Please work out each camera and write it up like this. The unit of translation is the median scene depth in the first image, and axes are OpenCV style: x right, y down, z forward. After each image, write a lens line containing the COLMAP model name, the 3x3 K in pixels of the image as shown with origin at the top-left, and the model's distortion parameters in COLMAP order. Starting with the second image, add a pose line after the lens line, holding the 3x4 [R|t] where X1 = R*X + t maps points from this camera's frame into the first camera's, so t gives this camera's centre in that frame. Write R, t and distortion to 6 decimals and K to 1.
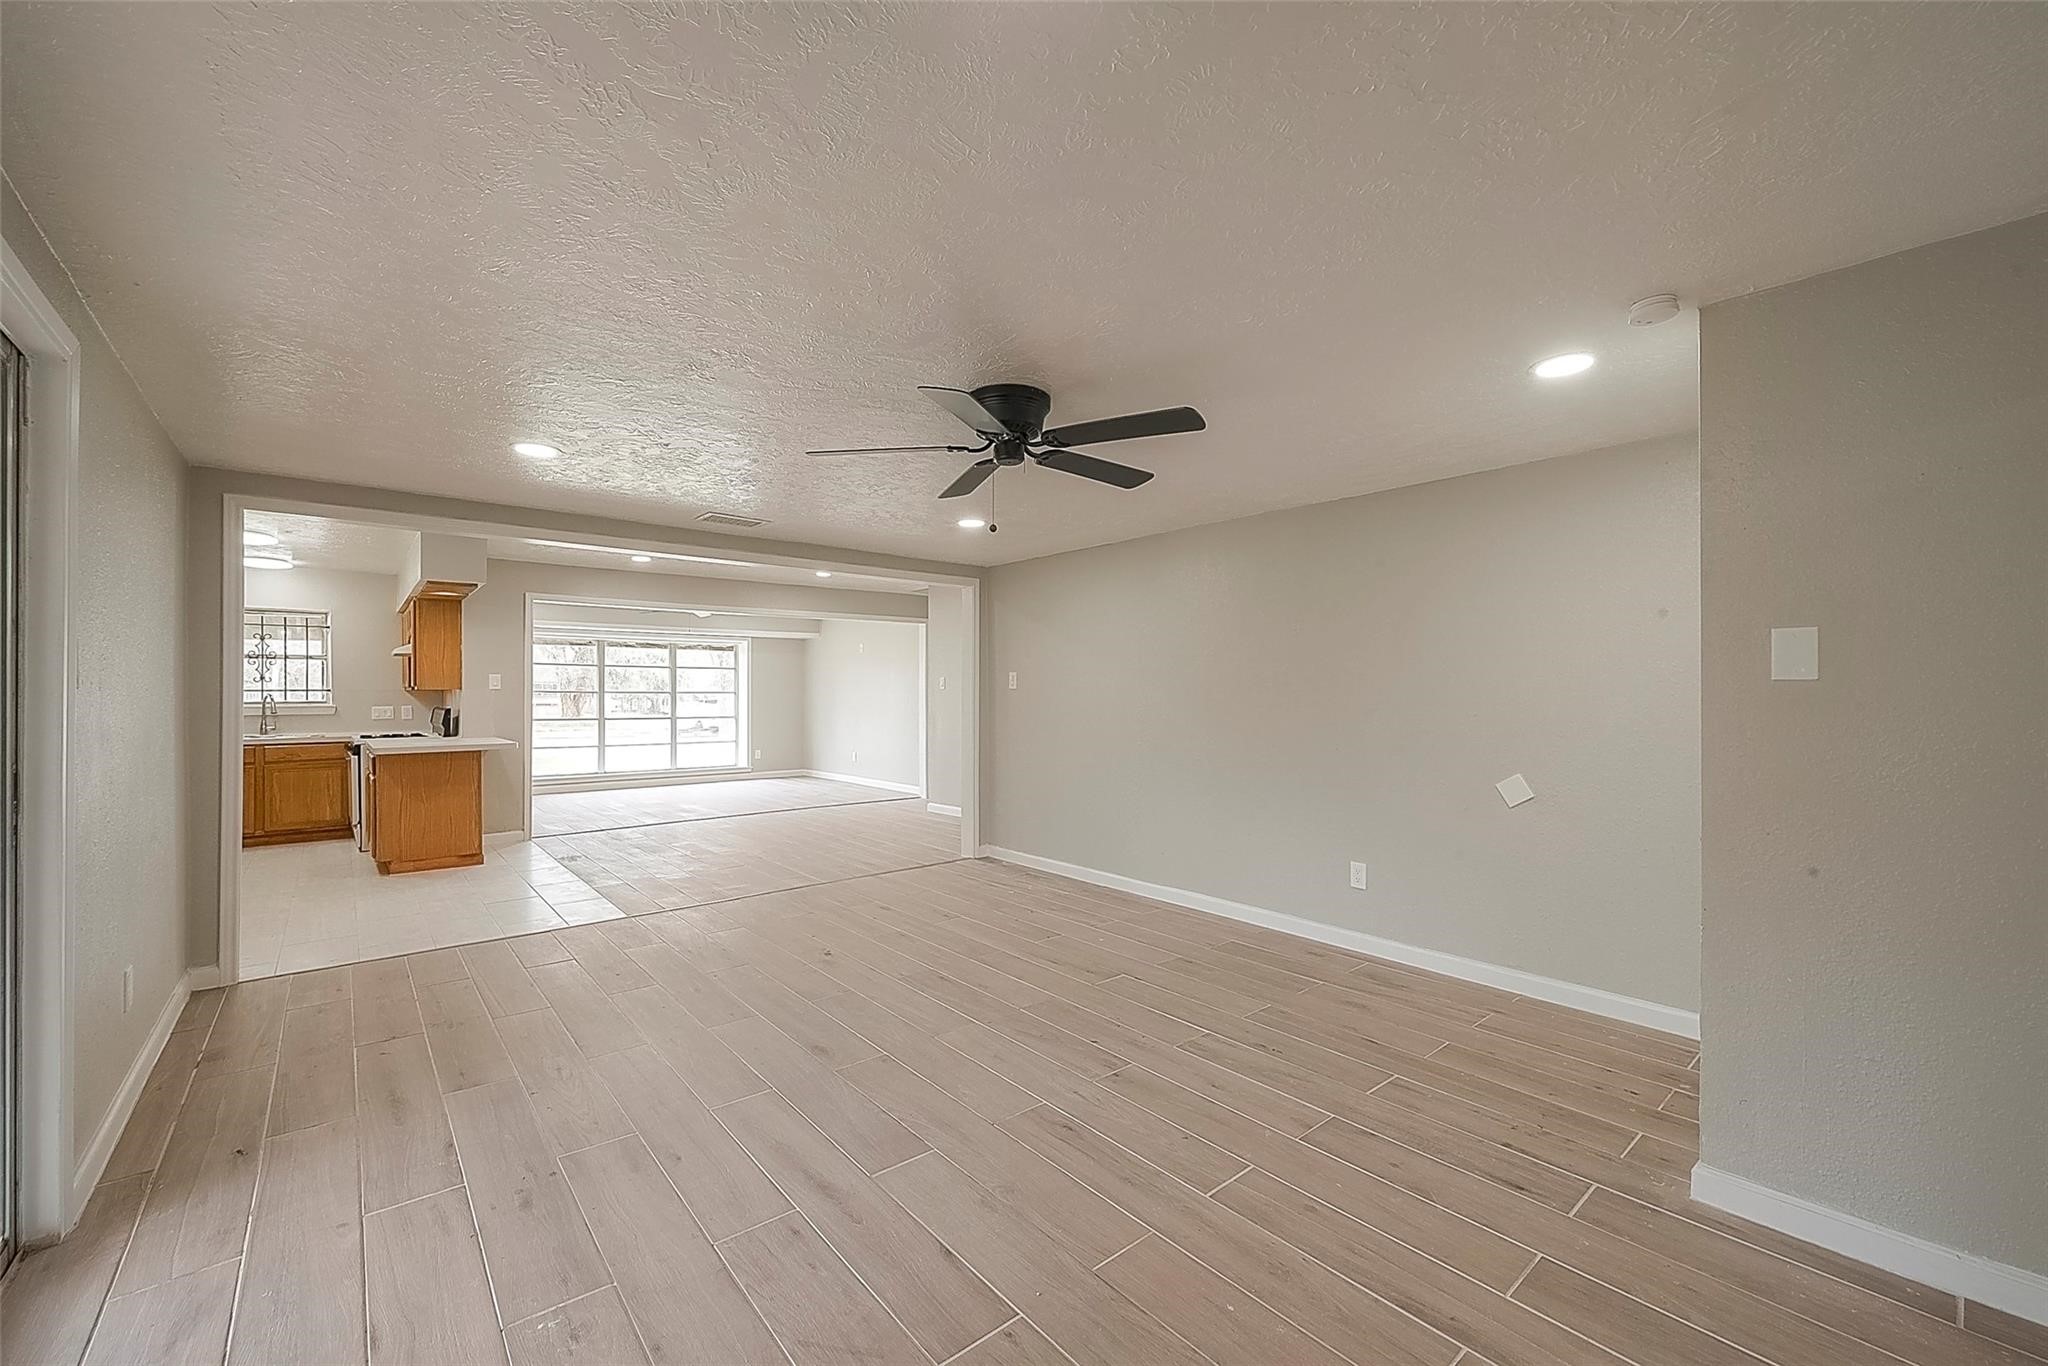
lens RADIAL K [[823.2, 0, 1037.9], [0, 823.2, 695.2], [0, 0, 1]] dist [-0.004252, 0.002372]
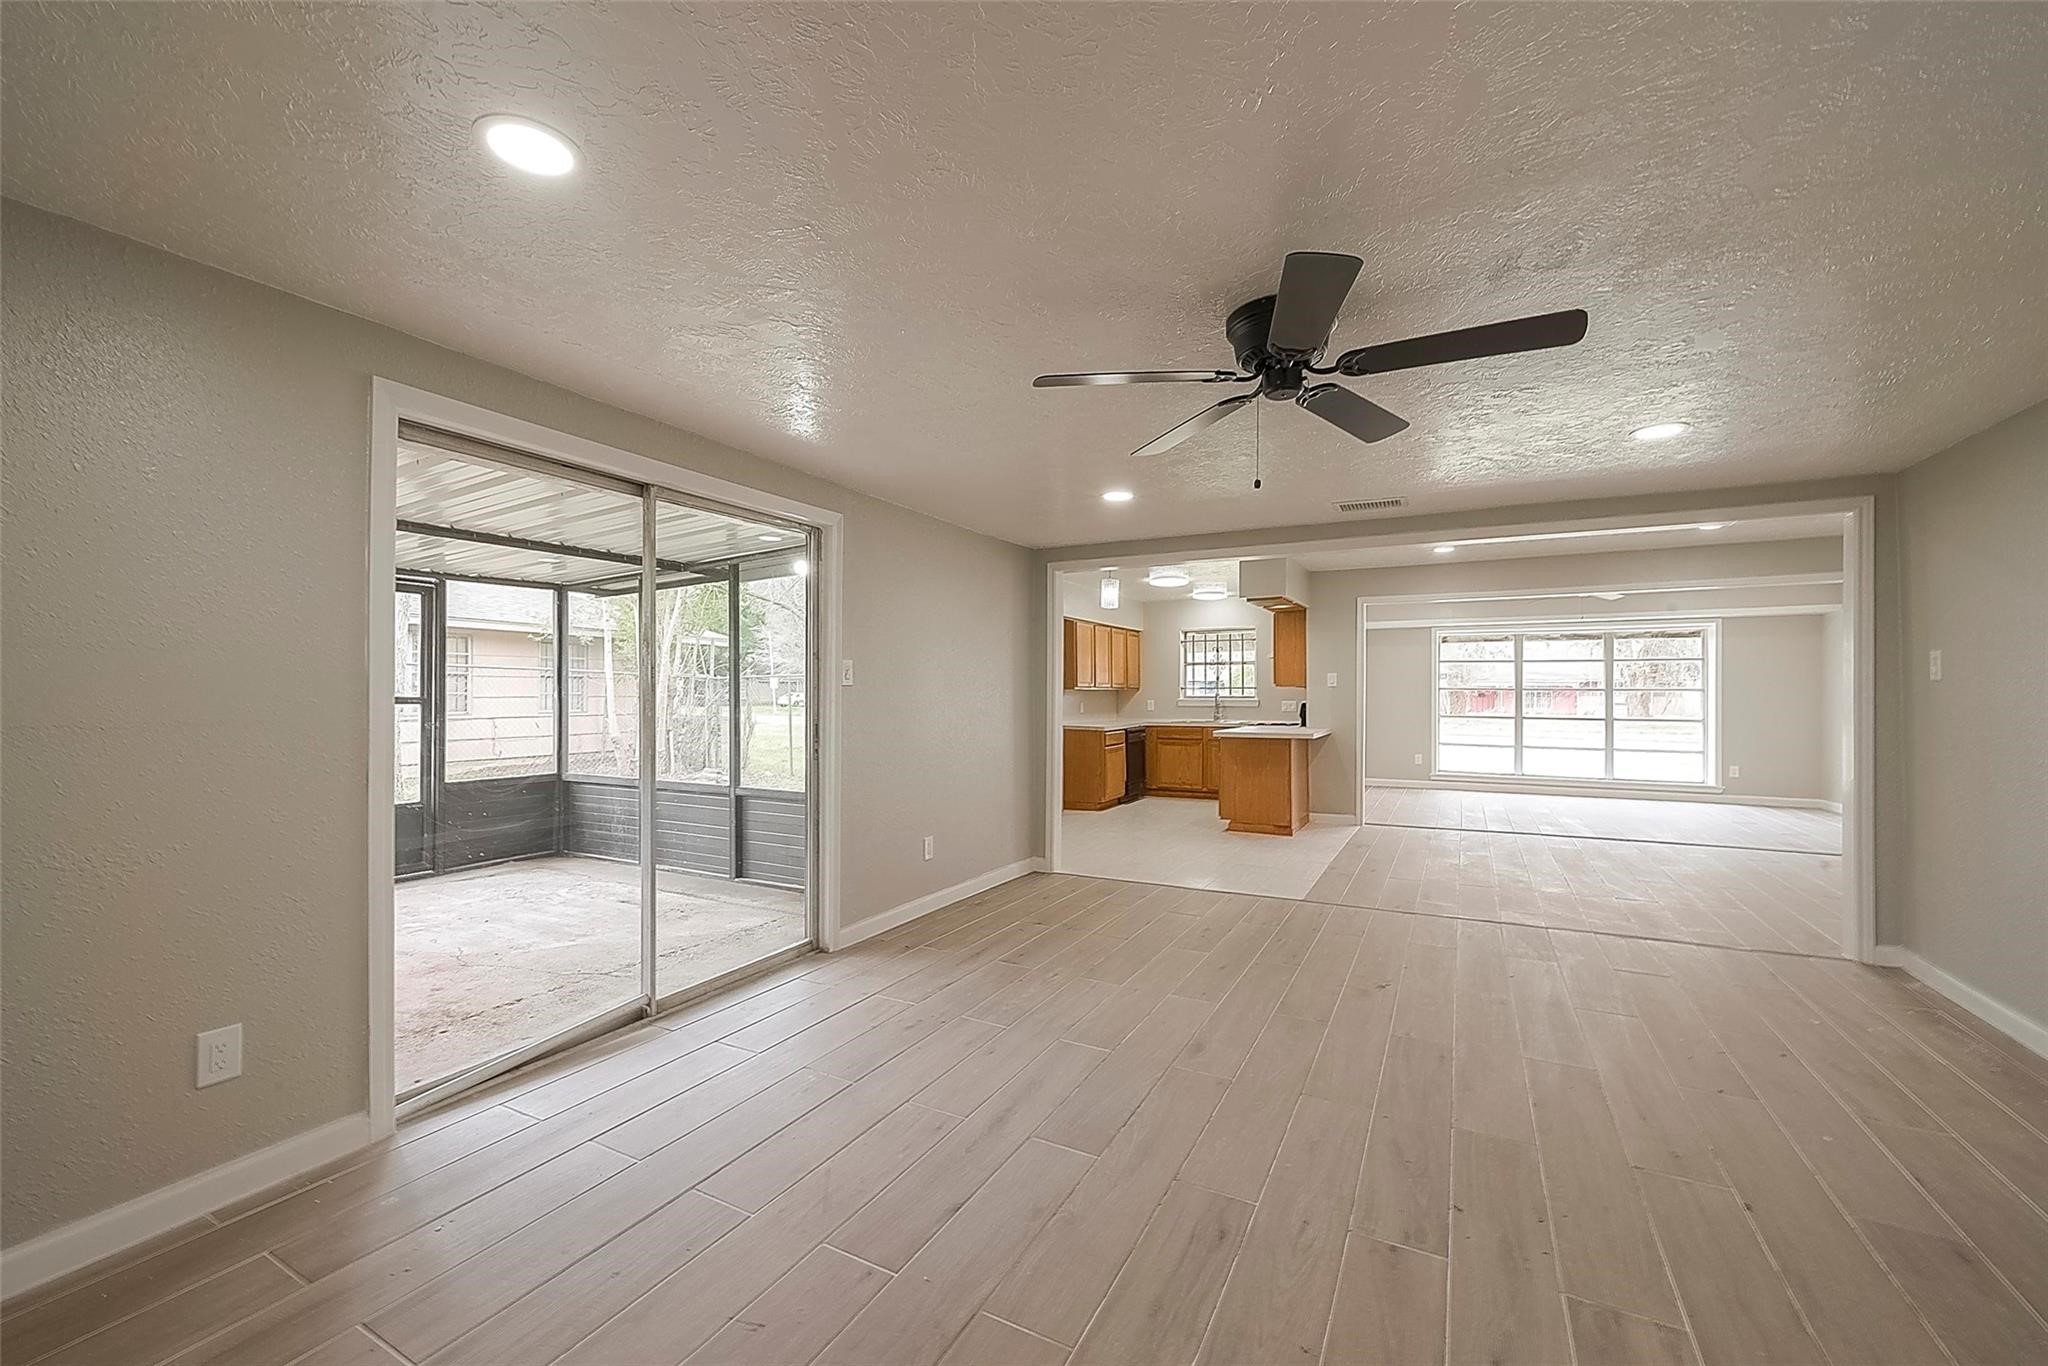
lens RADIAL K [[823.2, 0, 992.1], [0, 823.2, 687.6], [0, 0, 1]] dist [-0.004252, 0.002372]
pose [[0.346251, -0.004530, -0.938131, 0.220669], [-0.002705, 0.999979, -0.005827, 0.002269], [0.938138, 0.004556, 0.346231, 0.163086]]
